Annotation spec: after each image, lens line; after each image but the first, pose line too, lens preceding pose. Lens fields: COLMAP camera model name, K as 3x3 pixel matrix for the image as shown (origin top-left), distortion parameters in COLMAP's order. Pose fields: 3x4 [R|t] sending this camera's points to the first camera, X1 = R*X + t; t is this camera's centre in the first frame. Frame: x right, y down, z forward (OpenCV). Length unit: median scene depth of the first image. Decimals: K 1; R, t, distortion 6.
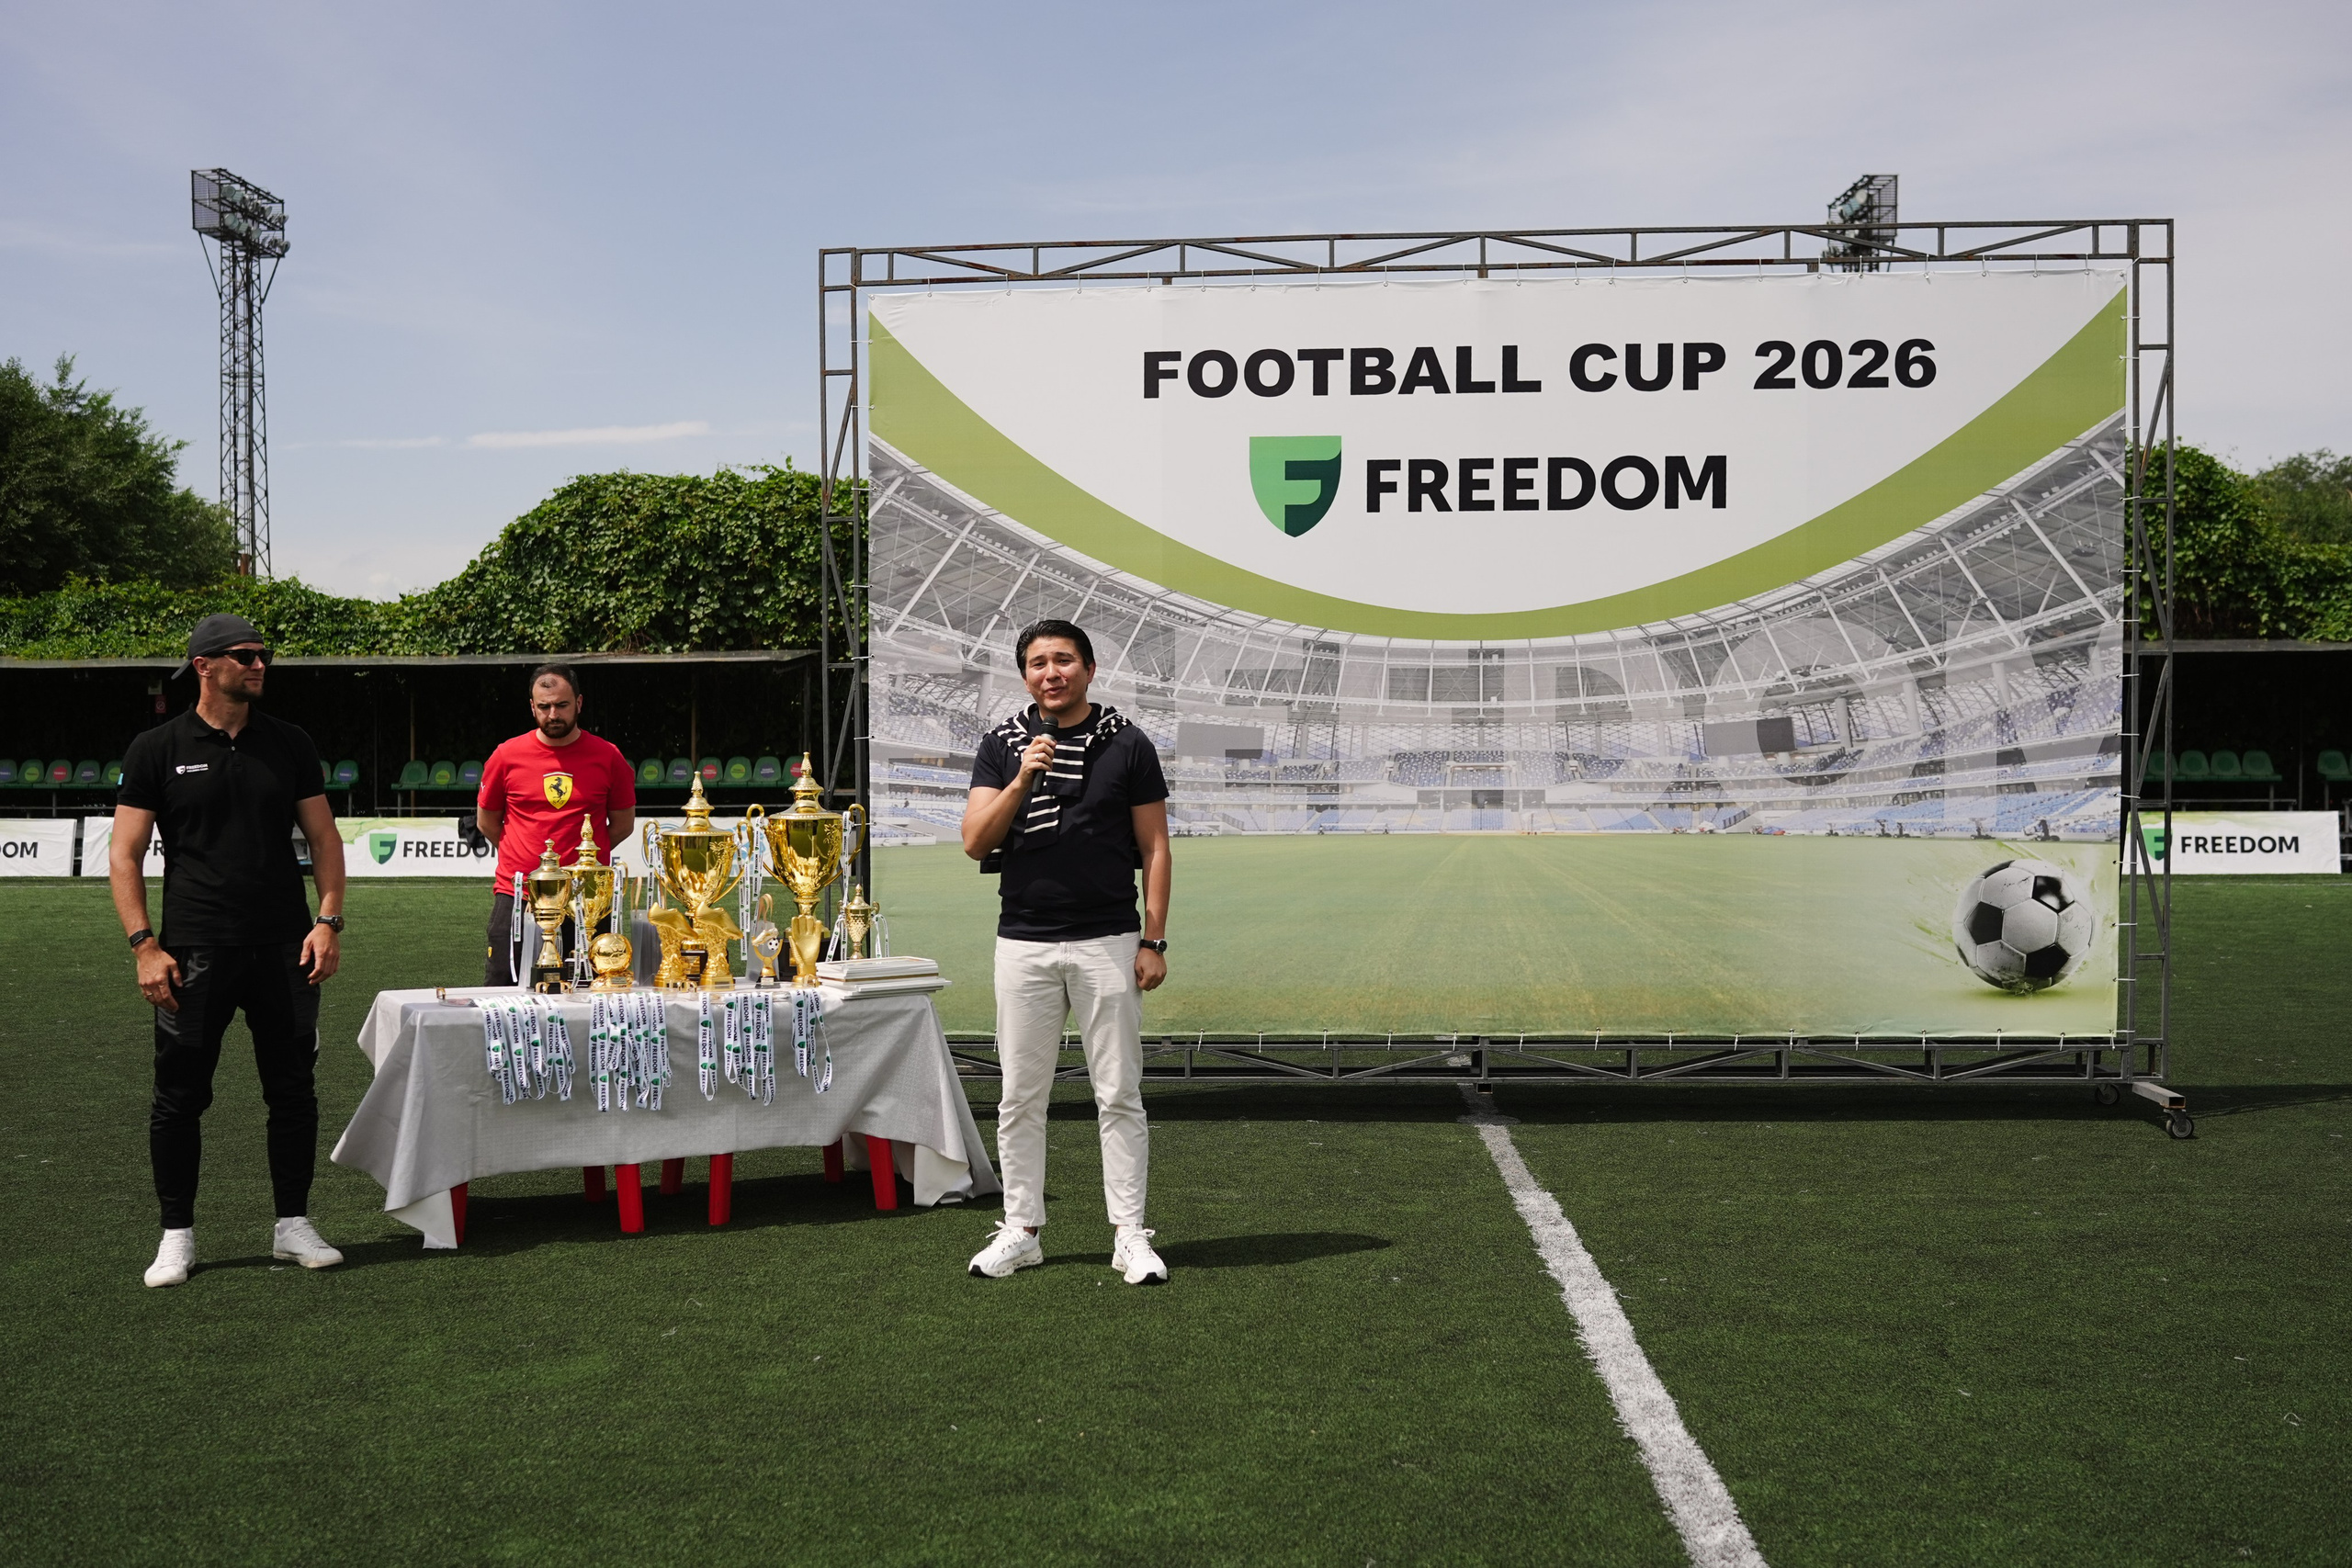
lens RADIAL K [[2297.0, 0, 1284.2], [0, 2297.0, 1004.3], [0, 0, 1]] dist [0.011441, 0.024954]
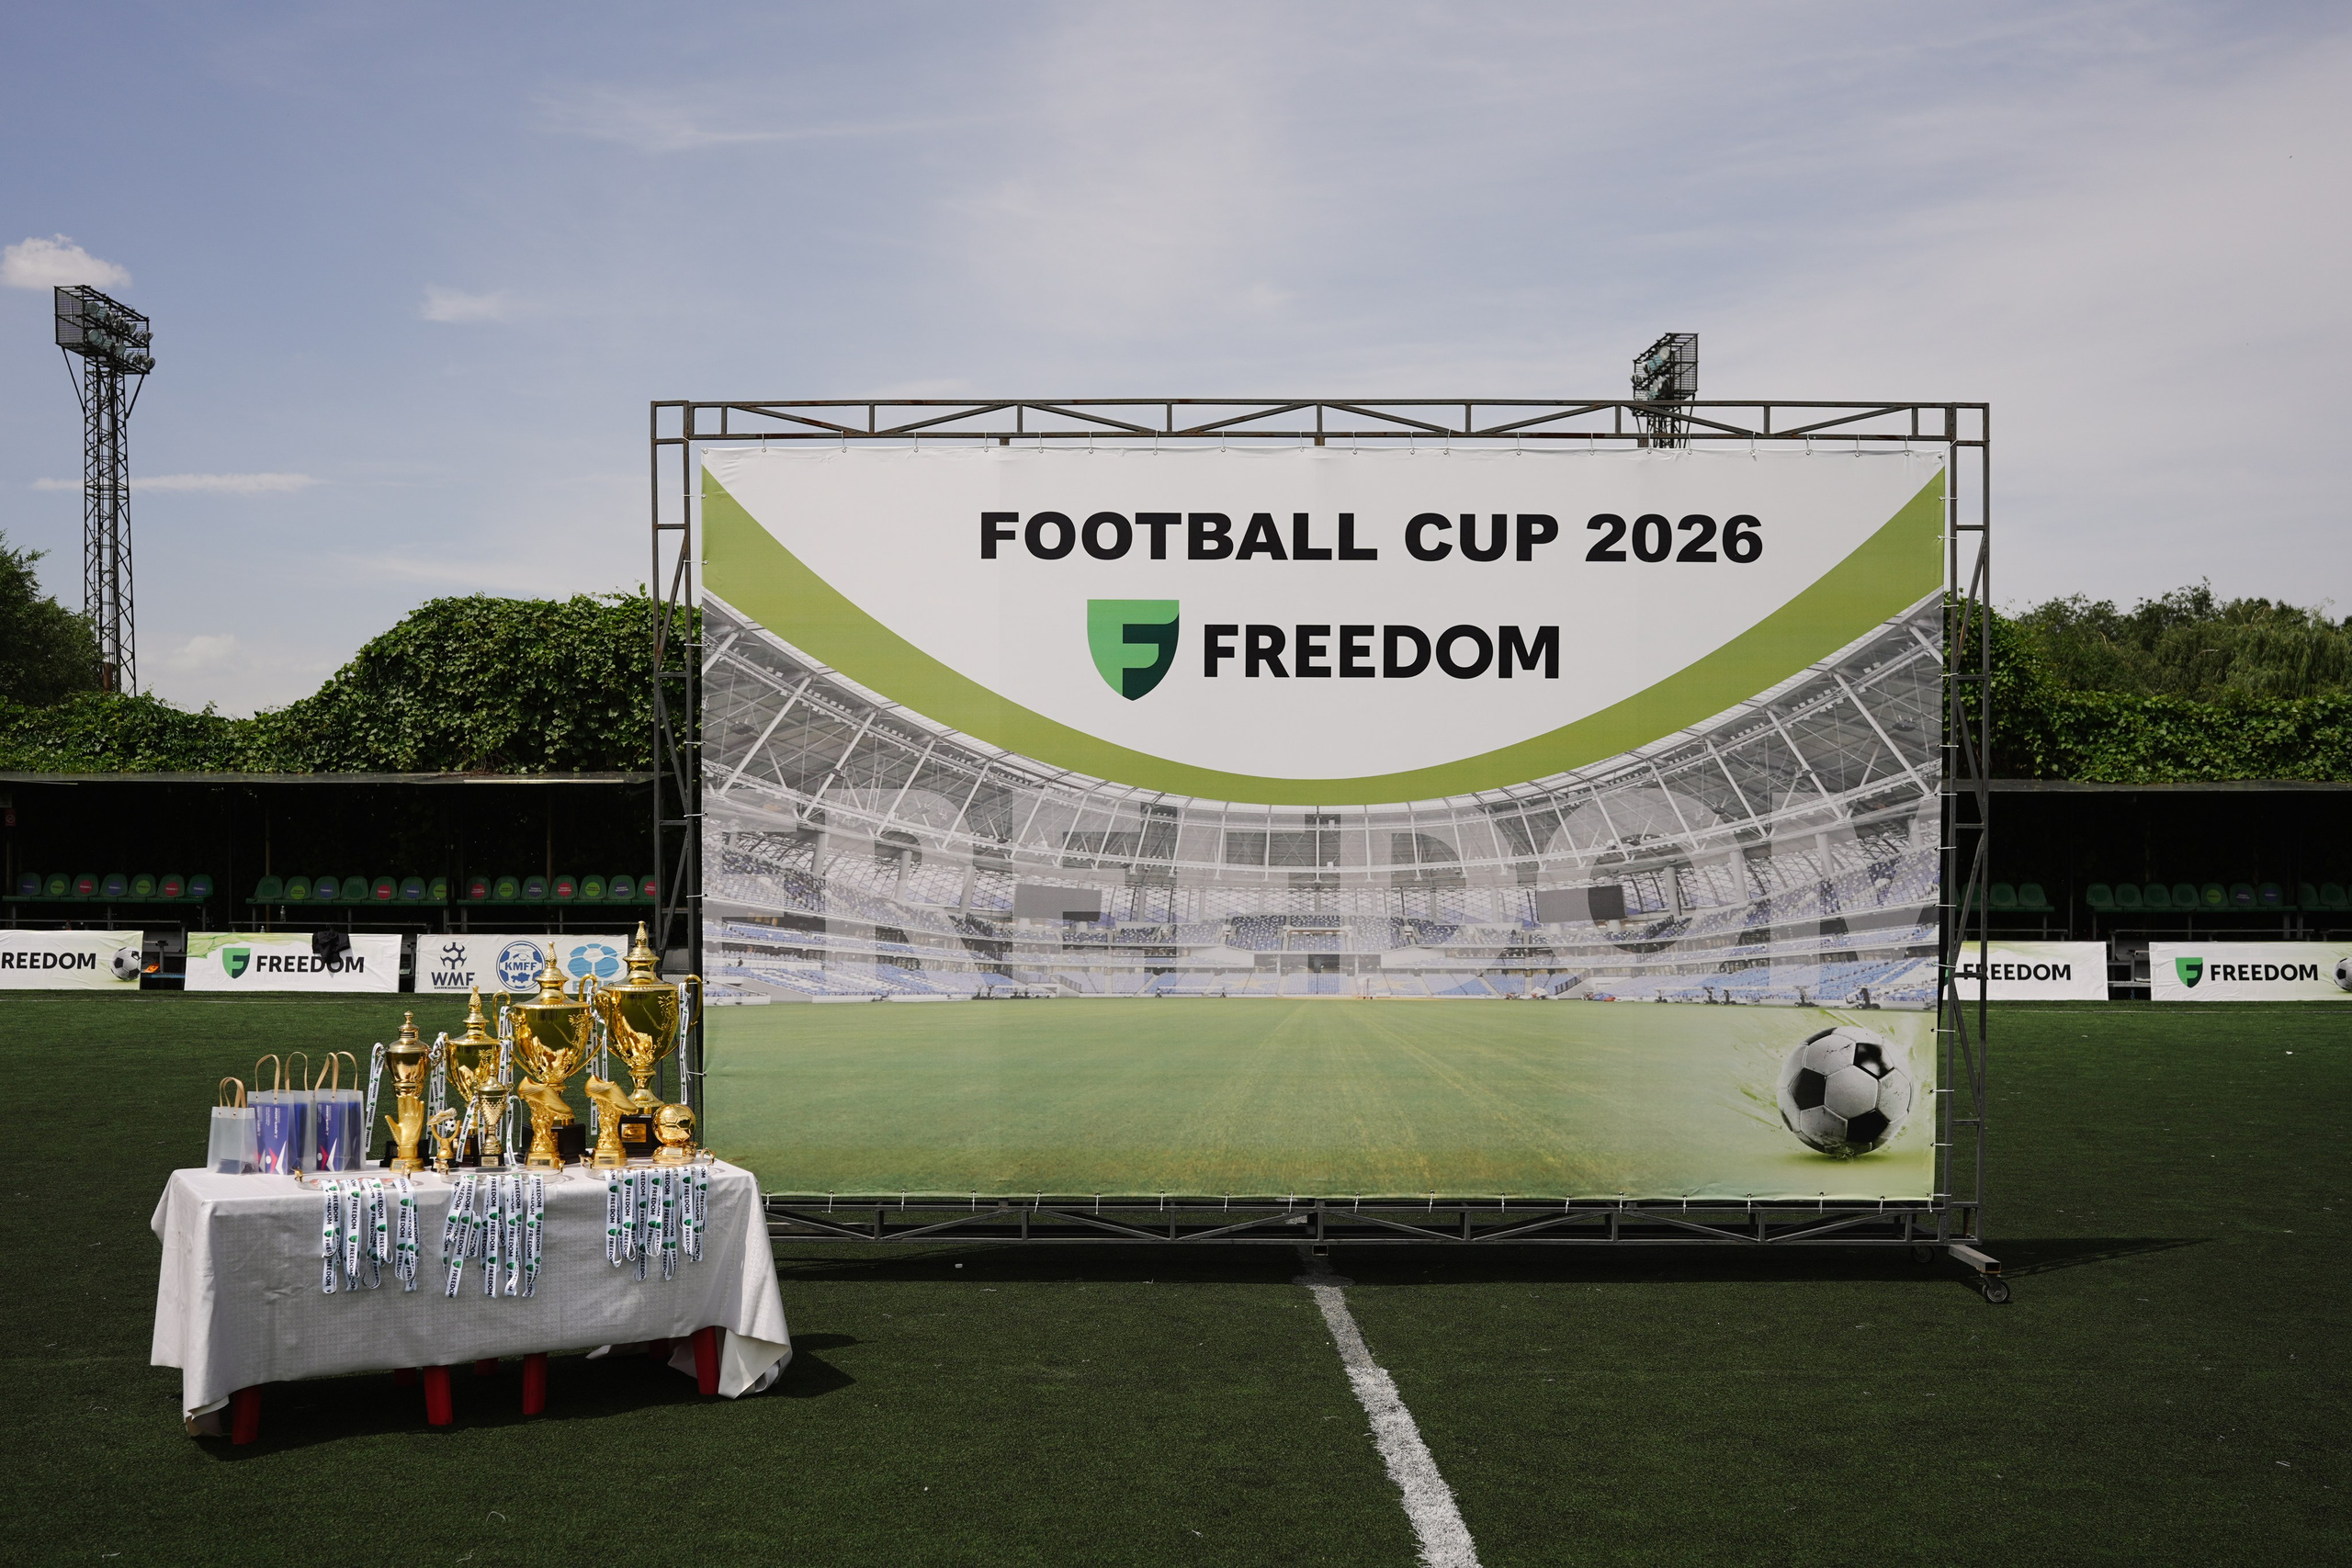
lens RADIAL K [[2114.6, 0, 1260.0], [0, 2114.6, 1086.6], [0, 0, 1]] dist [0.012887, 0.014777]
pose [[0.998002, 0.001666, 0.063159, 0.002070], [-0.001956, 0.999988, 0.004536, -0.039223], [-0.063150, -0.004651, 0.997993, 0.075157]]
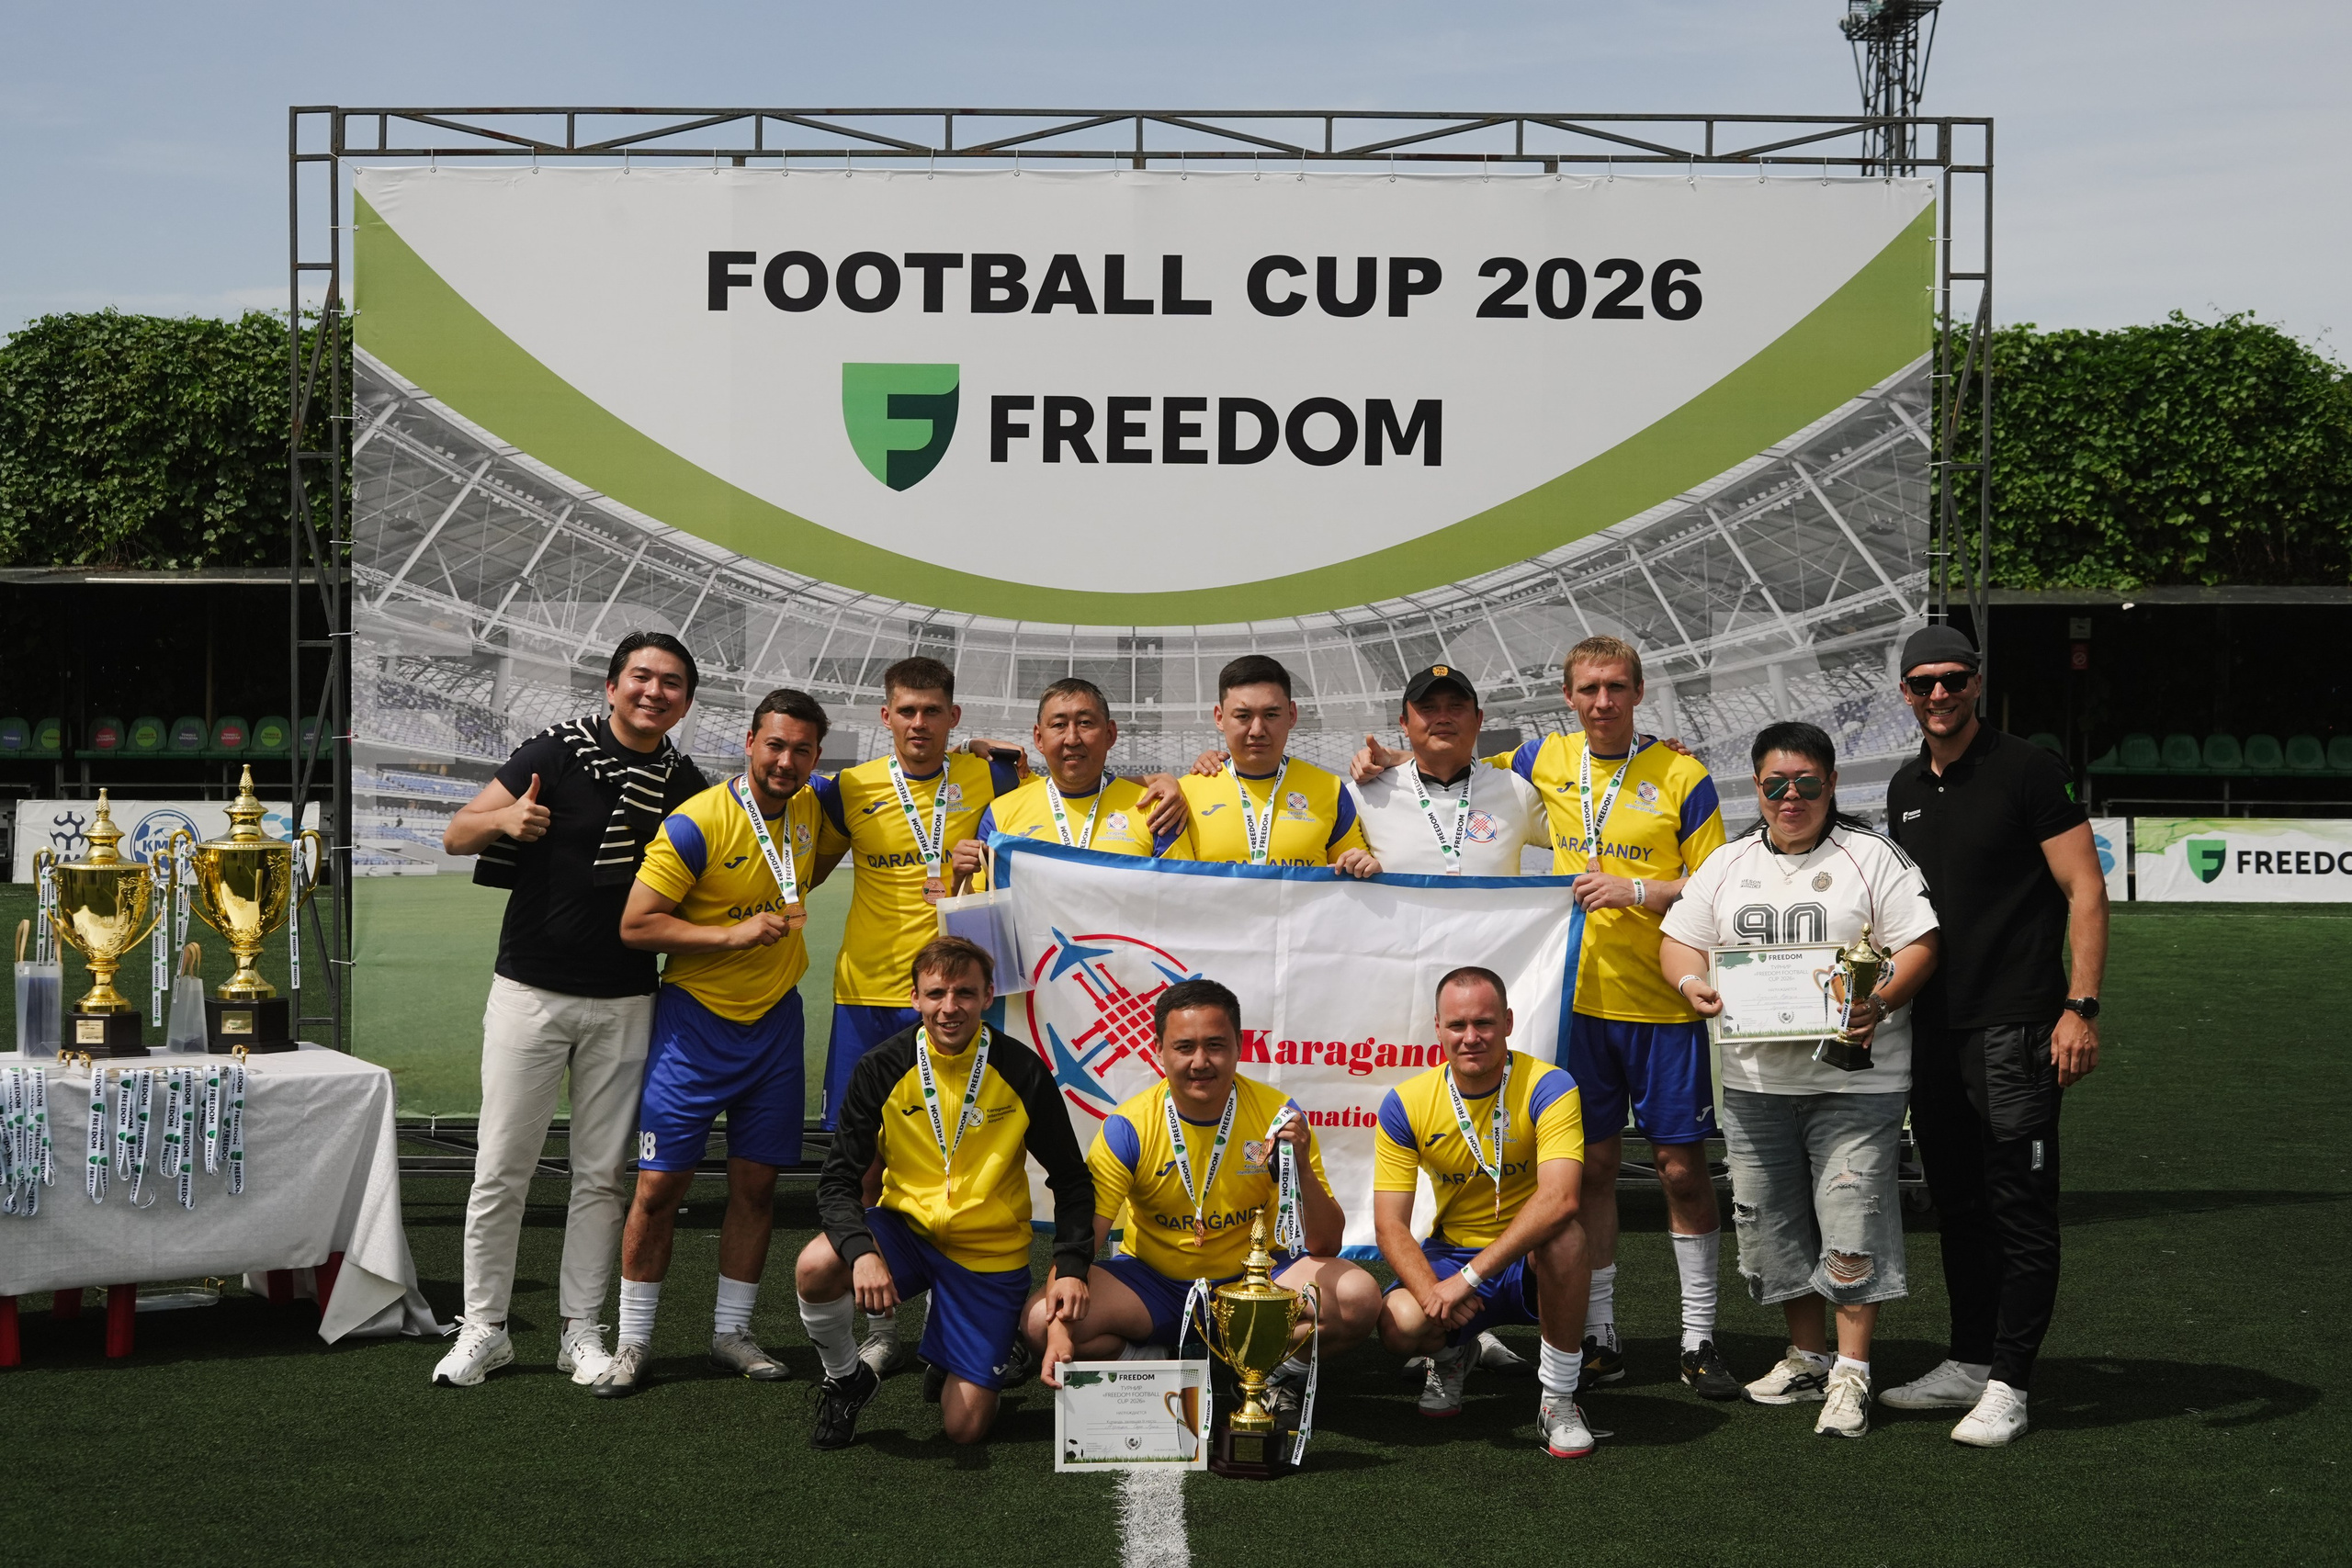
lens RADIAL K [[3422.6, 0, 1383.2], [0, 3422.6, 1031.6], [0, 0, 1]] dist [0.019256, 0.083186]
pose [[0.998432, 0.007445, 0.055485, 0.106475], [-0.007093, 0.999953, -0.006540, -0.011473], [-0.055531, 0.006136, 0.998438, -0.181224]]
